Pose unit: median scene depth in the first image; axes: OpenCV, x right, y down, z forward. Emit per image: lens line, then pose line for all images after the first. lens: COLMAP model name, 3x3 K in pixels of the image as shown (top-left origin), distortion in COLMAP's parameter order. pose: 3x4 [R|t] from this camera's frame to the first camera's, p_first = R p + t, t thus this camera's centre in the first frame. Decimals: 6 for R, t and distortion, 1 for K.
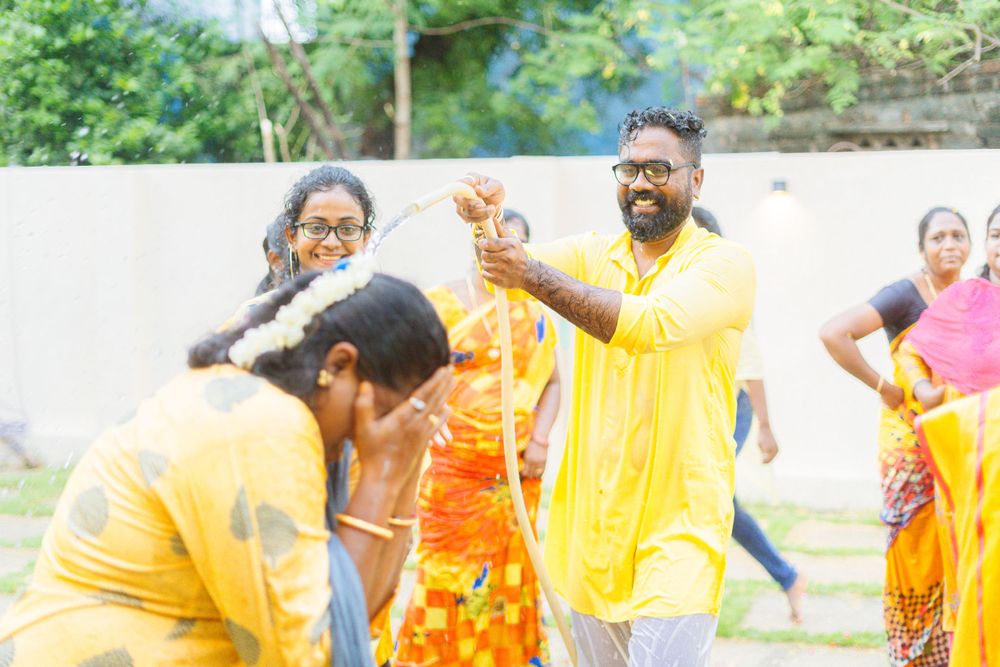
lens RADIAL K [[1431.0, 0, 503.9], [0, 1431.0, 336.1], [0, 0, 1]] dist [-0.060496, 0.000000]
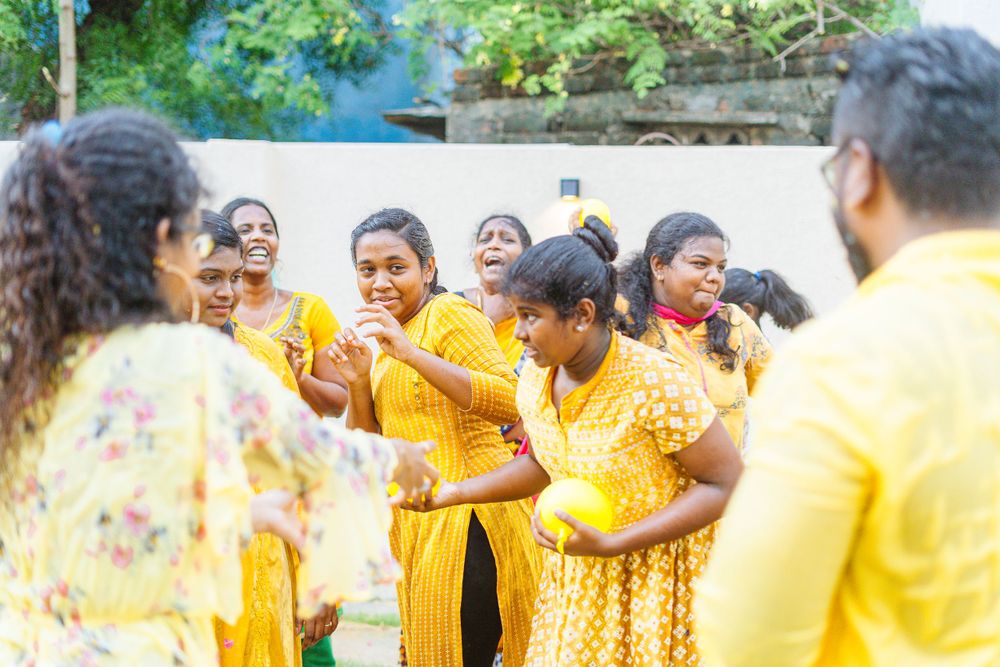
lens RADIAL K [[1431.0, 0, 505.8], [0, 1431.0, 330.6], [0, 0, 1]] dist [-0.060496, 0.000000]
pose [[0.979903, 0.011345, 0.199151, 0.010976], [-0.009764, 0.999913, -0.008920, -0.022140], [-0.199234, 0.006796, 0.979928, 0.254666]]
